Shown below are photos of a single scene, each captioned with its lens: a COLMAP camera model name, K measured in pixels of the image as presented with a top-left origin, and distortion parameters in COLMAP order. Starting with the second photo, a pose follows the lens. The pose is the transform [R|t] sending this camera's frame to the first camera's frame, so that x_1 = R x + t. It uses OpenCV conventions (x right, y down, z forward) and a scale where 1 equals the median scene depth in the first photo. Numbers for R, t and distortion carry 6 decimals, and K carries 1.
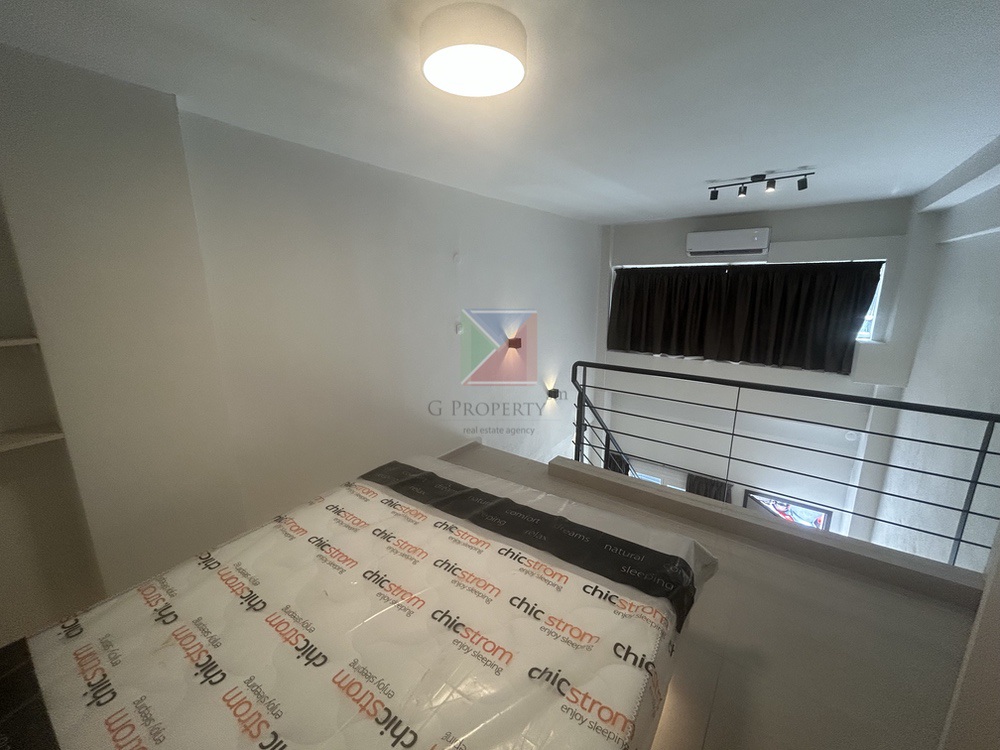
lens RADIAL K [[396.4, 0, 500.5], [0, 396.4, 382.2], [0, 0, 1]] dist [-0.001484, 0.000247]
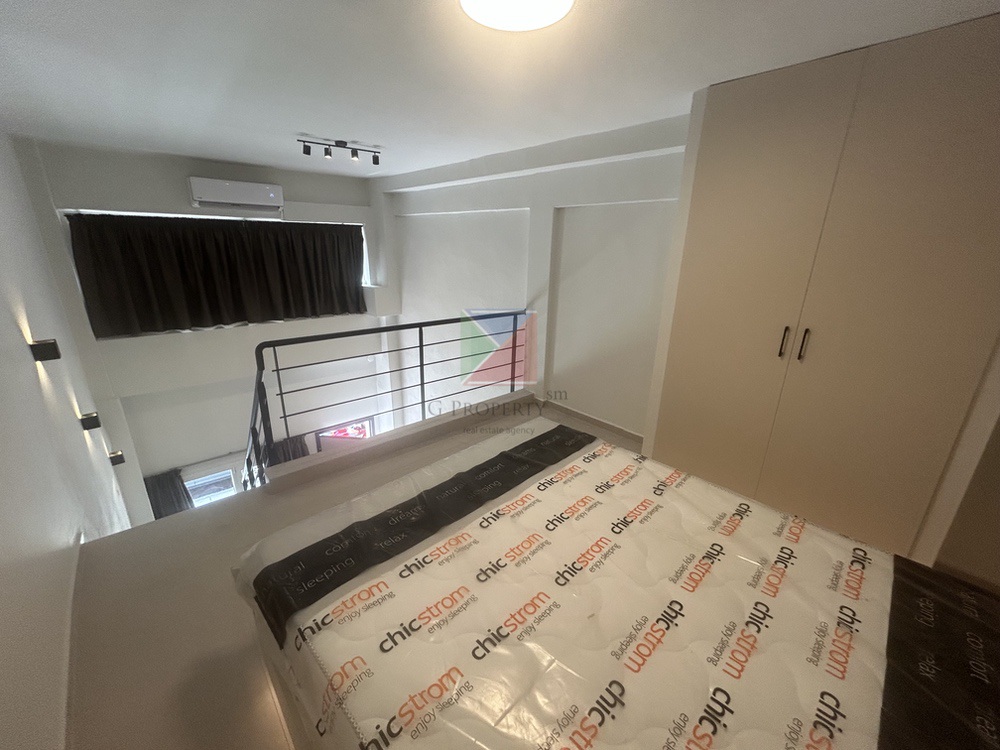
lens RADIAL K [[407.9, 0, 500.0], [0, 407.9, 375.0], [0, 0, 1]] dist [-0.002593, -0.000167]
pose [[0.190570, -0.293457, 0.936785, -0.493335], [0.221163, 0.942575, 0.250279, -0.091848], [-0.956436, 0.159486, 0.244529, 0.385951]]
